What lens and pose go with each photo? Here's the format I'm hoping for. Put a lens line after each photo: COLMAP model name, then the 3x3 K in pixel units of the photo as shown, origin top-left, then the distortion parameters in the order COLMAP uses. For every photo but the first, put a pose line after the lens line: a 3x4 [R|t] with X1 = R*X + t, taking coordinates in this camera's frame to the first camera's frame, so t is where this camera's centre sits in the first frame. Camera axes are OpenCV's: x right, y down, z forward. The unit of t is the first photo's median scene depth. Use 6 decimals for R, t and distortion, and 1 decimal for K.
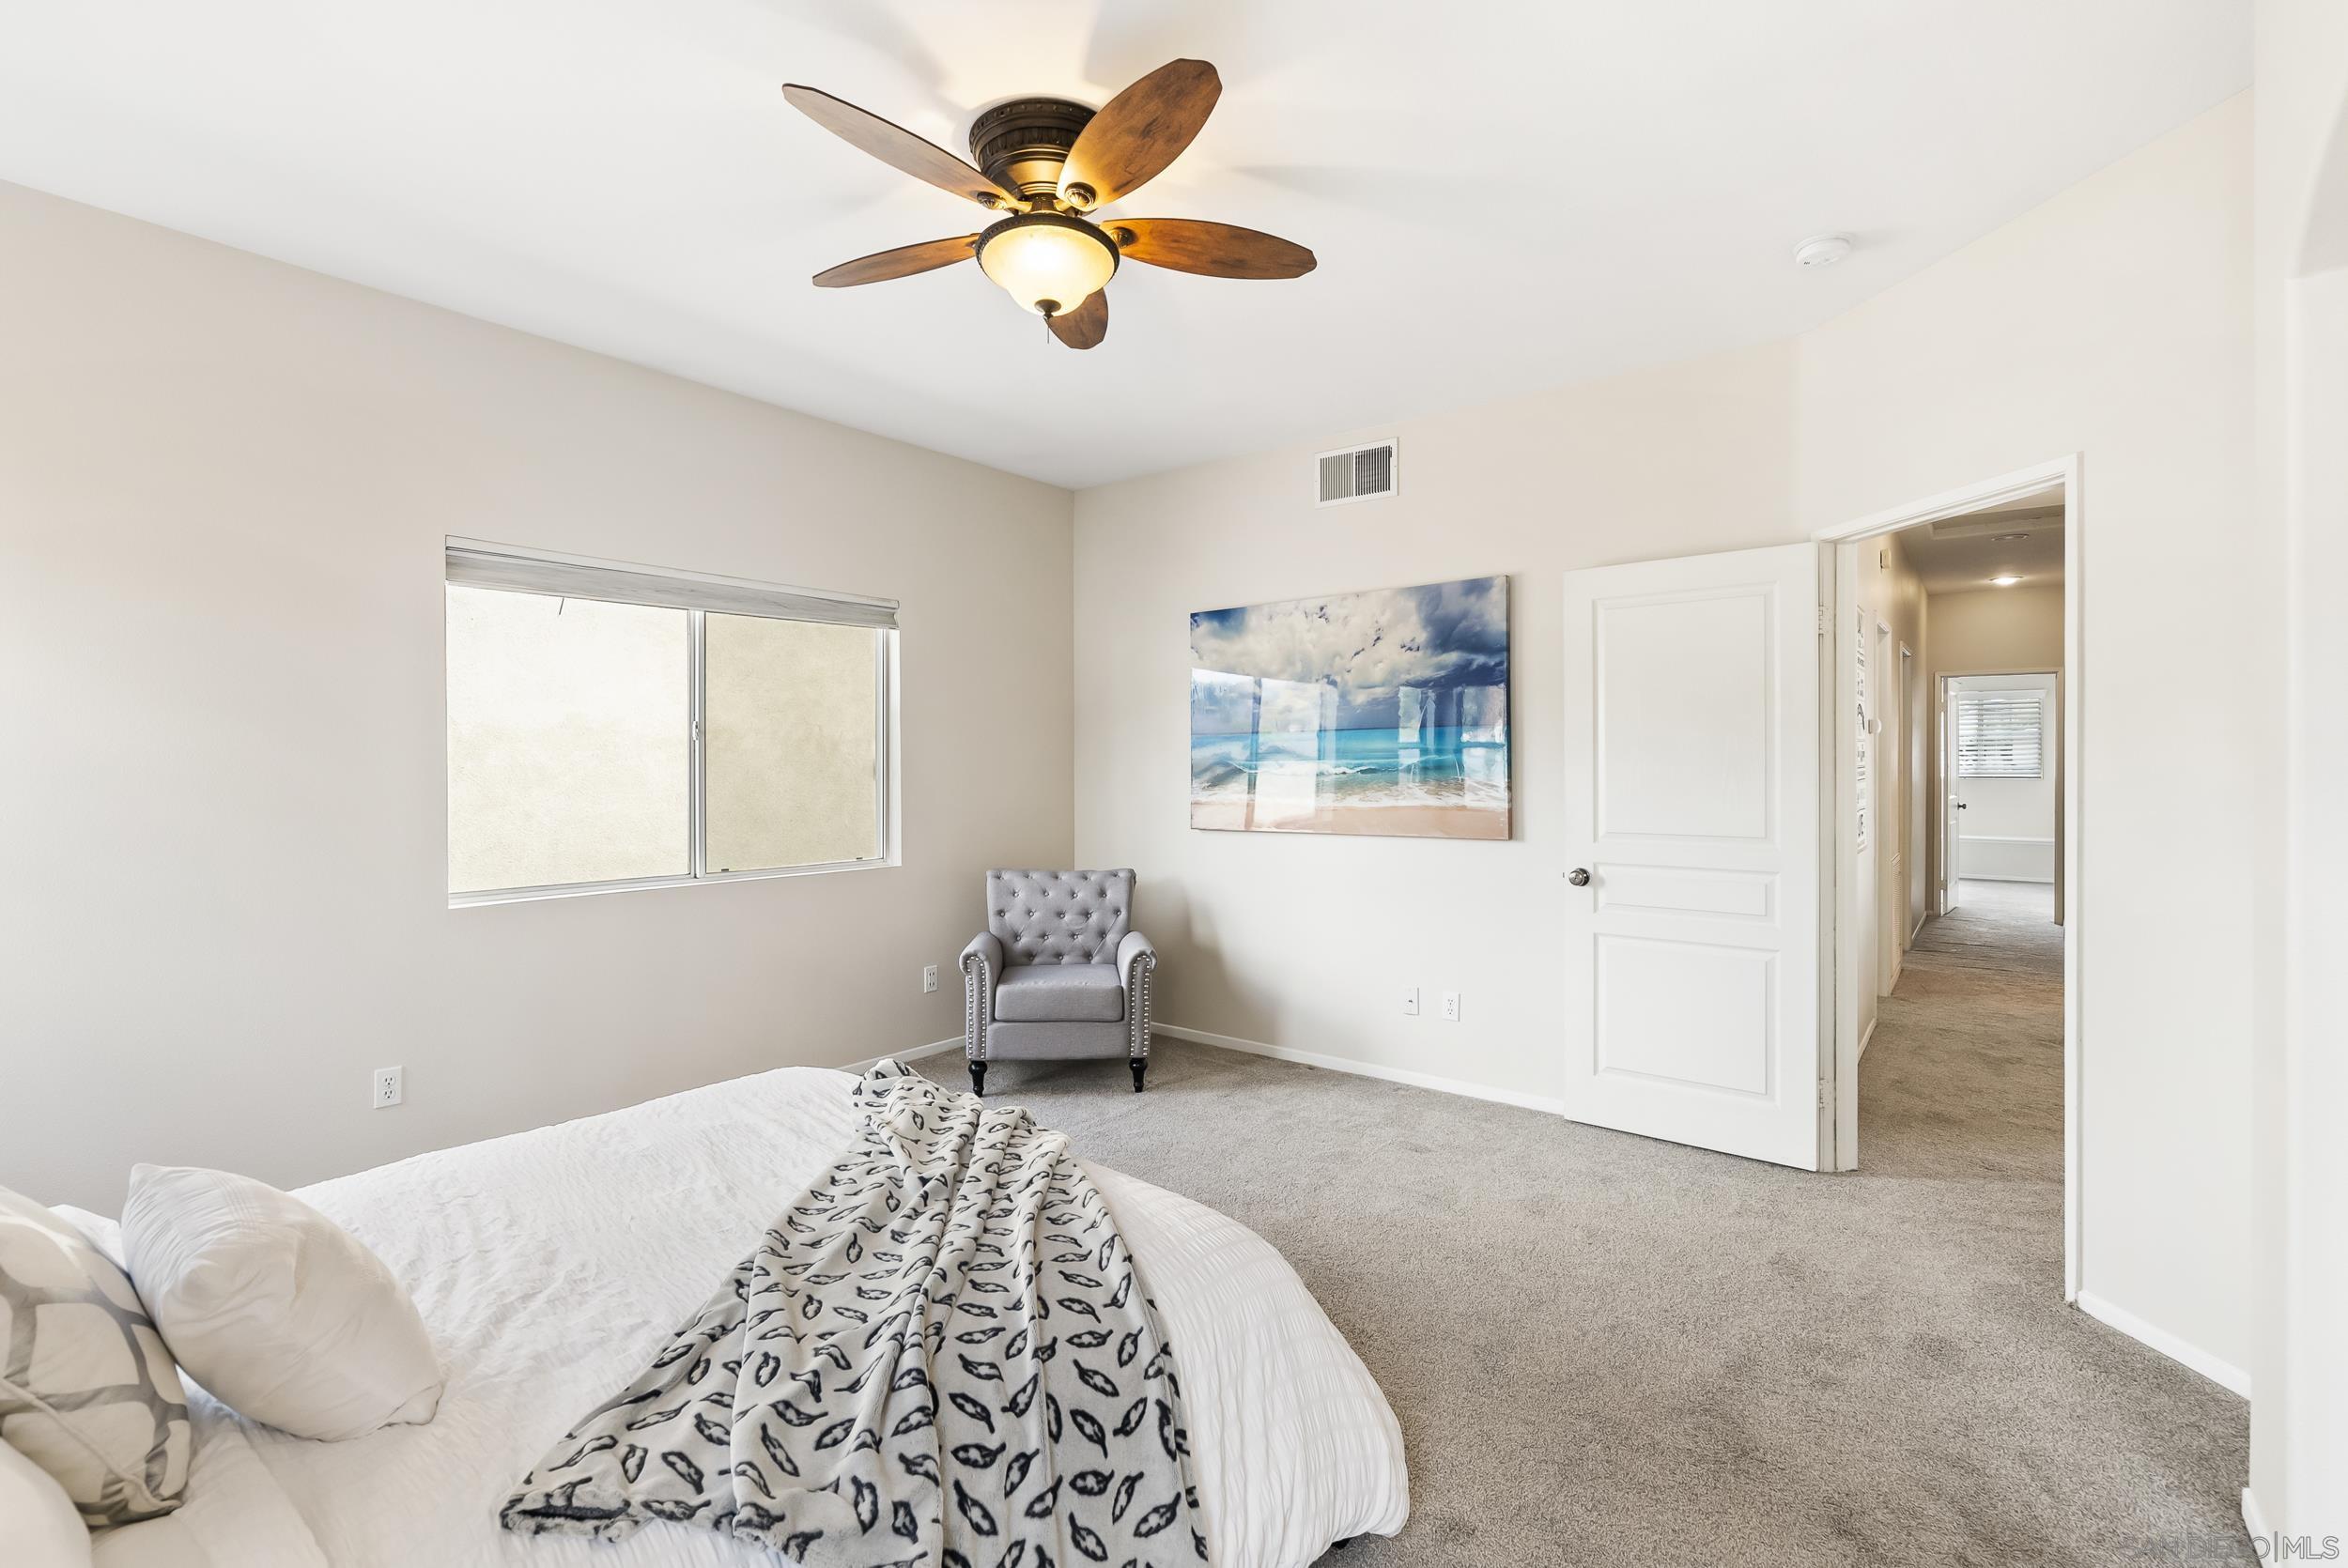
lens RADIAL K [[1069.7, 0, 1172.0], [0, 1069.7, 768.9], [0, 0, 1]] dist [-0.002611, 0.000407]
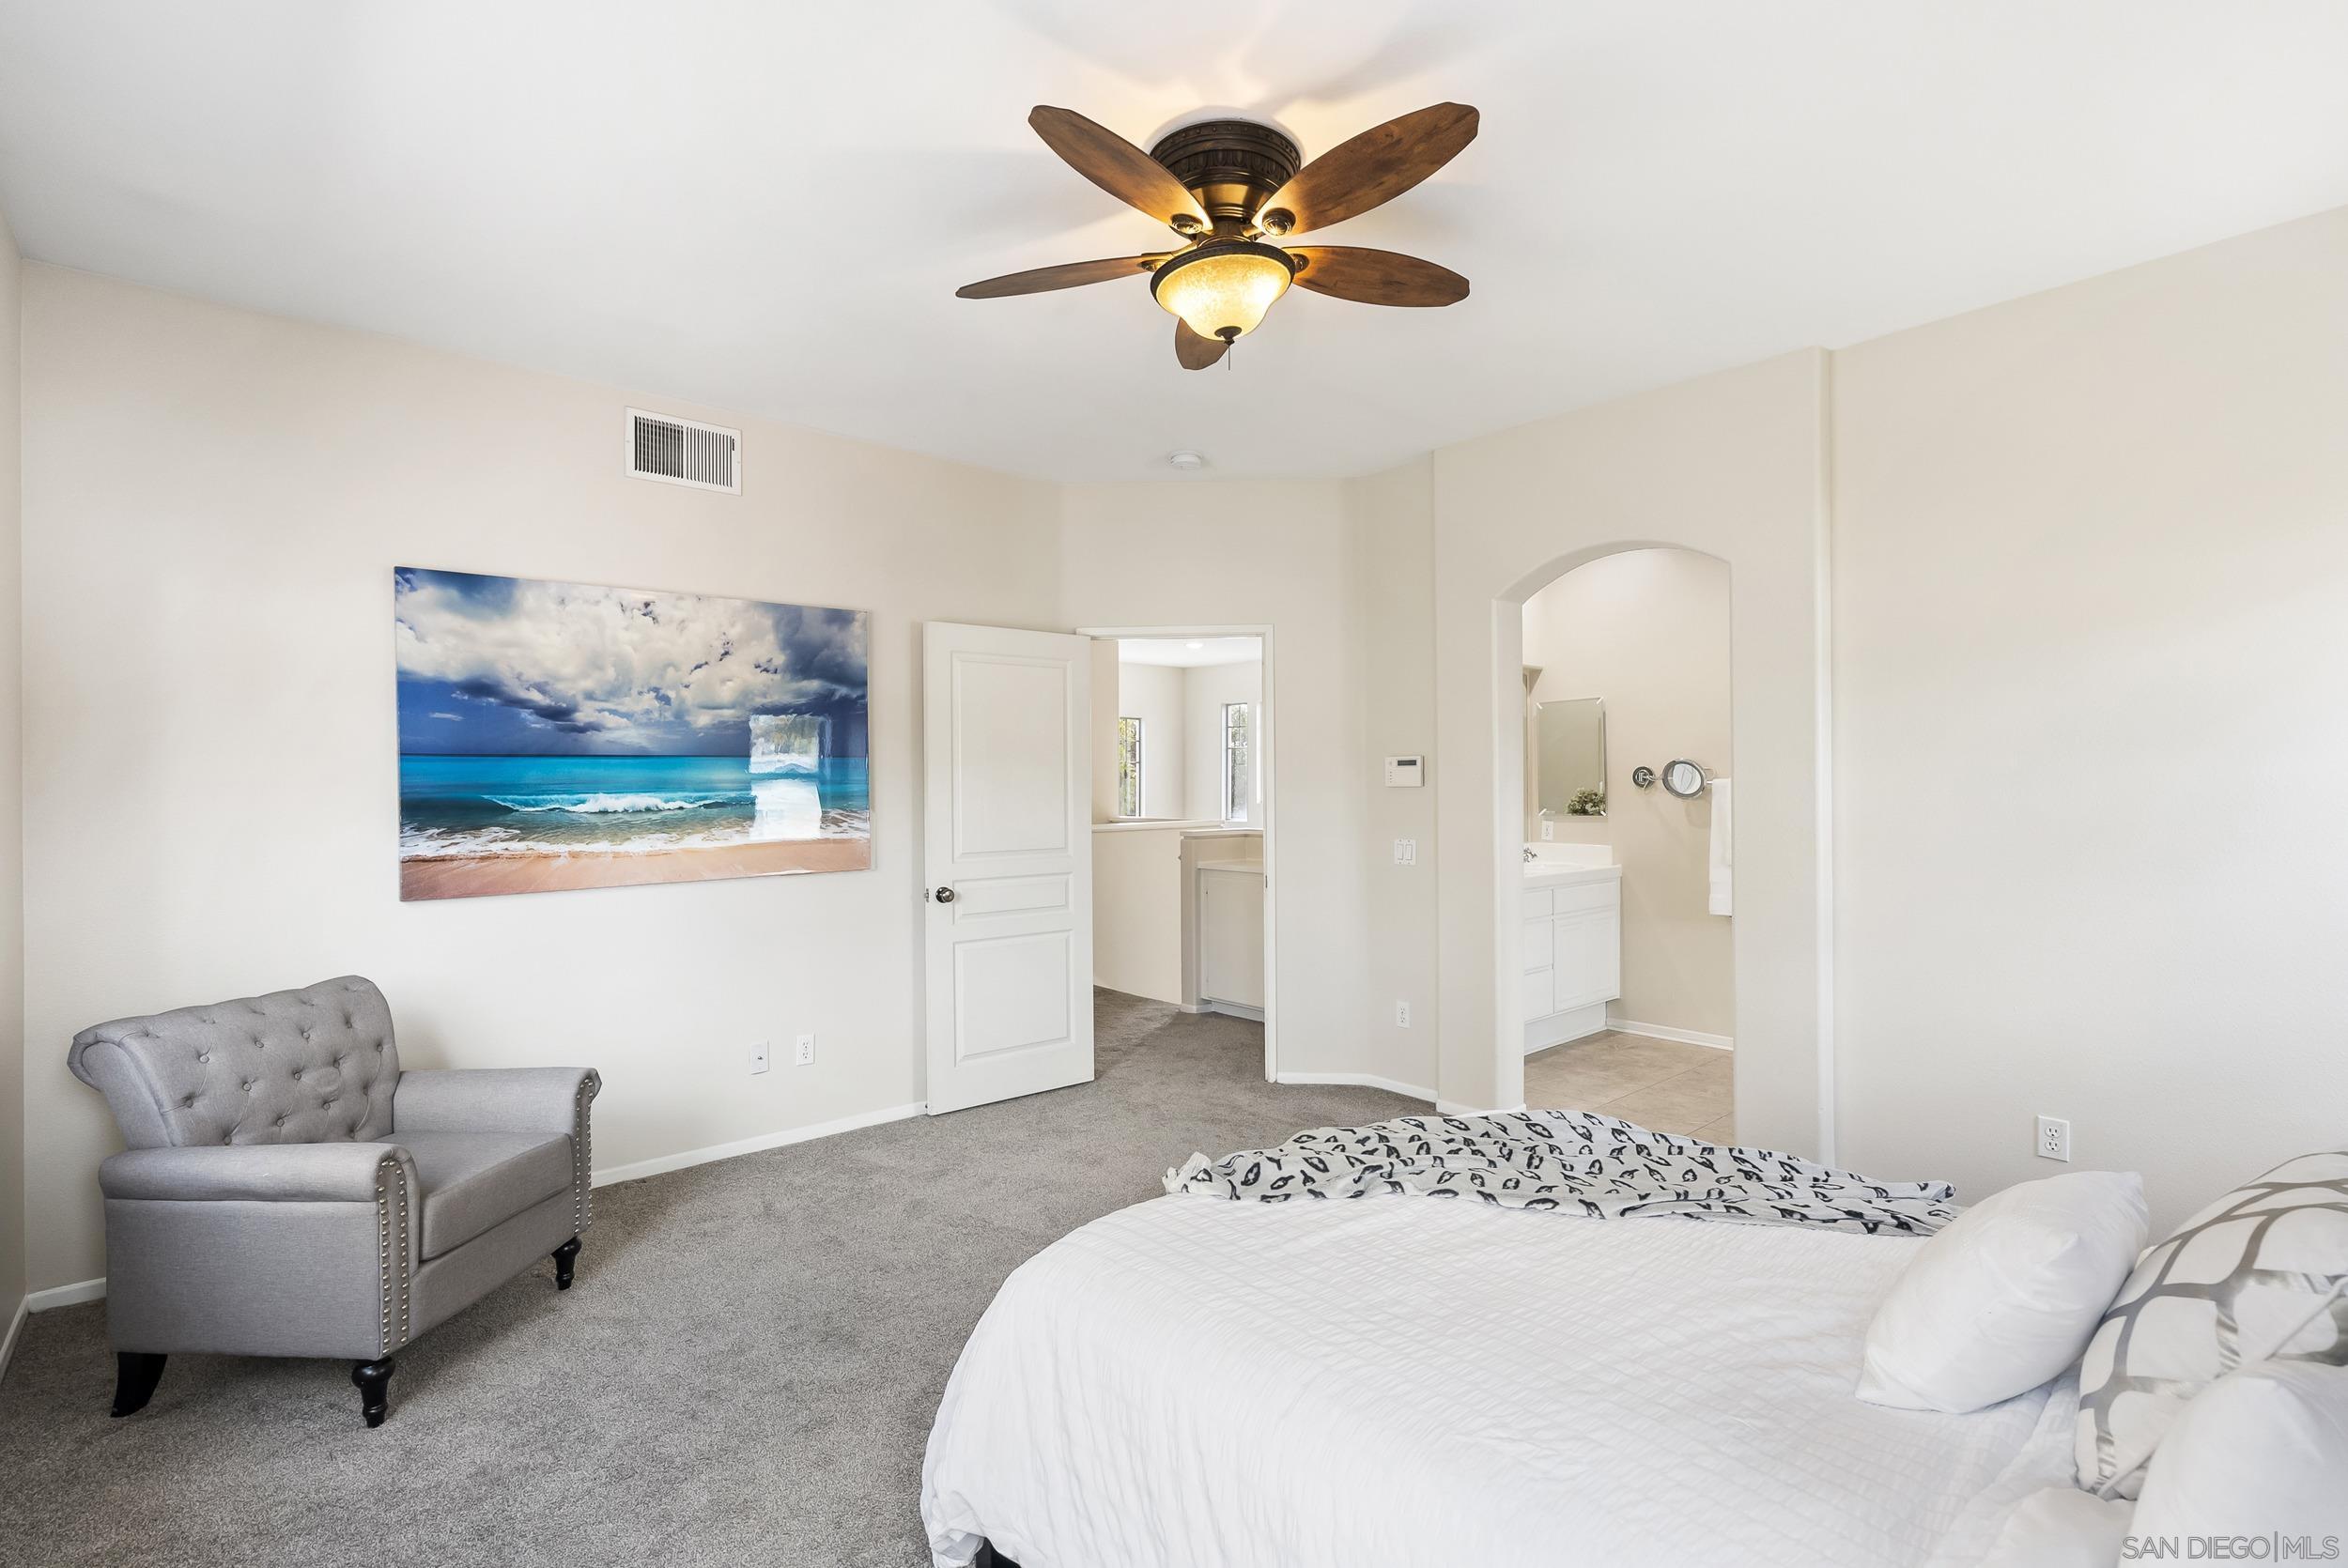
lens RADIAL K [[1069.7, 0, 1172.0], [0, 1069.7, 789.7], [0, 0, 1]] dist [-0.002611, 0.000407]
pose [[0.199088, 0.000400, 0.979981, -0.595262], [0.016178, 0.999862, -0.003695, -0.001421], [-0.979848, 0.016590, 0.199055, 0.476385]]
